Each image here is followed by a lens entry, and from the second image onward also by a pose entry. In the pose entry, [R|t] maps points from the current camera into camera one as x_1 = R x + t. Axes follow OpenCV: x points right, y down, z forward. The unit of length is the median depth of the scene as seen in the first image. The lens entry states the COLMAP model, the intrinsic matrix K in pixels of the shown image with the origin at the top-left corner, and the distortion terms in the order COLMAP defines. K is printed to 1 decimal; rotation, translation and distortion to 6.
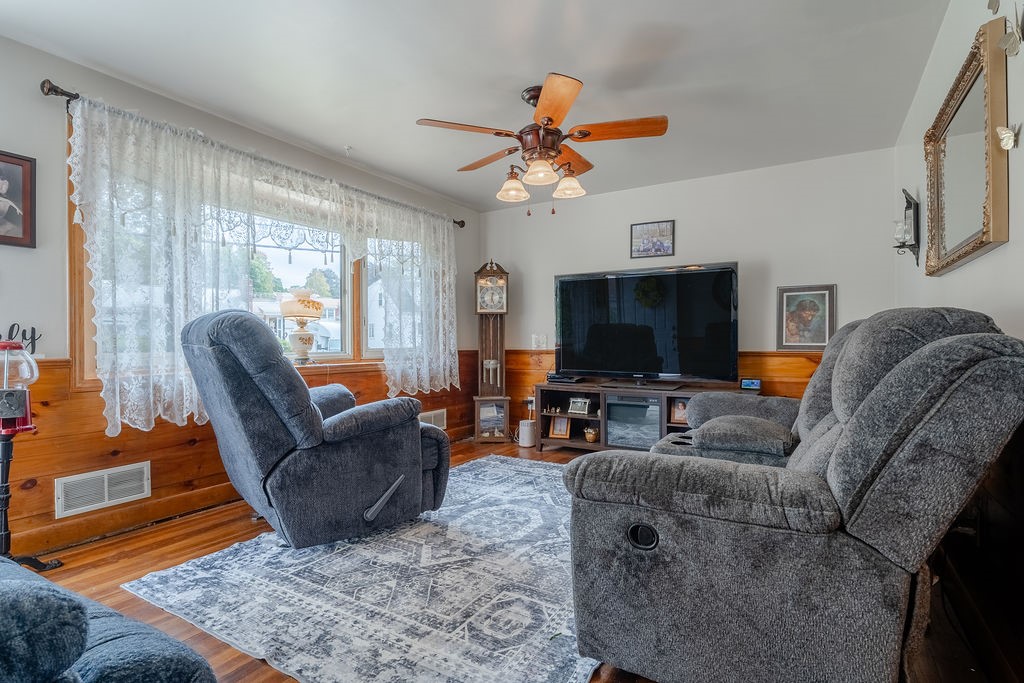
lens RADIAL K [[497.6, 0, 520.2], [0, 497.6, 344.5], [0, 0, 1]] dist [-0.004692, -0.000930]
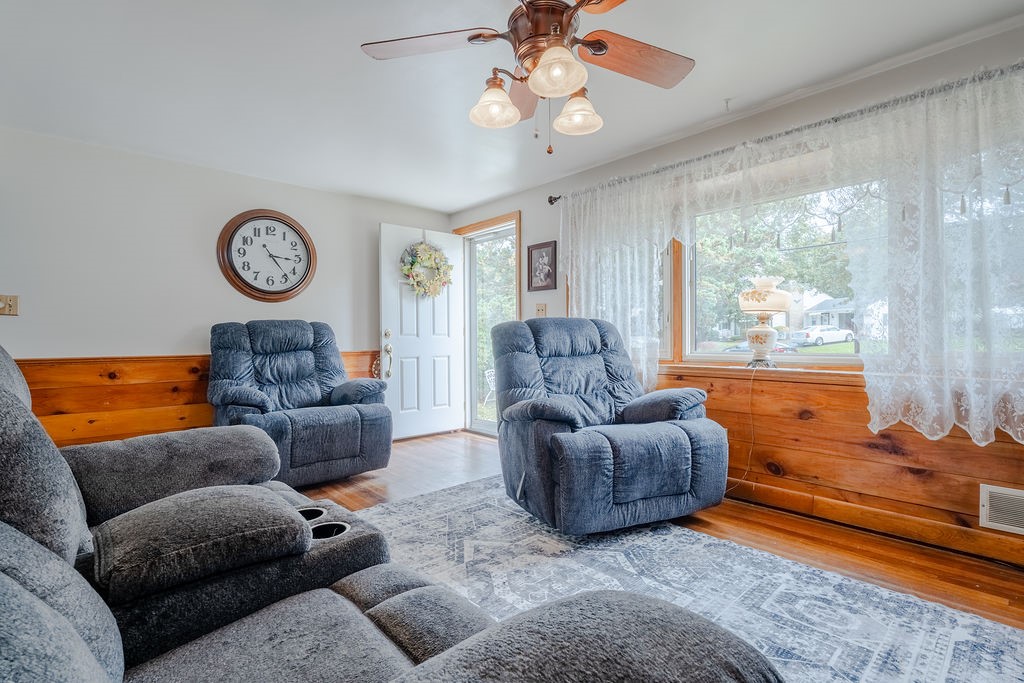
lens RADIAL K [[497.6, 0, 521.2], [0, 497.6, 336.9], [0, 0, 1]] dist [-0.004692, -0.000930]
pose [[-0.299182, -0.007276, -0.954168, 0.714315], [-0.004914, 0.999969, -0.006084, -0.004378], [0.954183, 0.002869, -0.299209, 1.247034]]
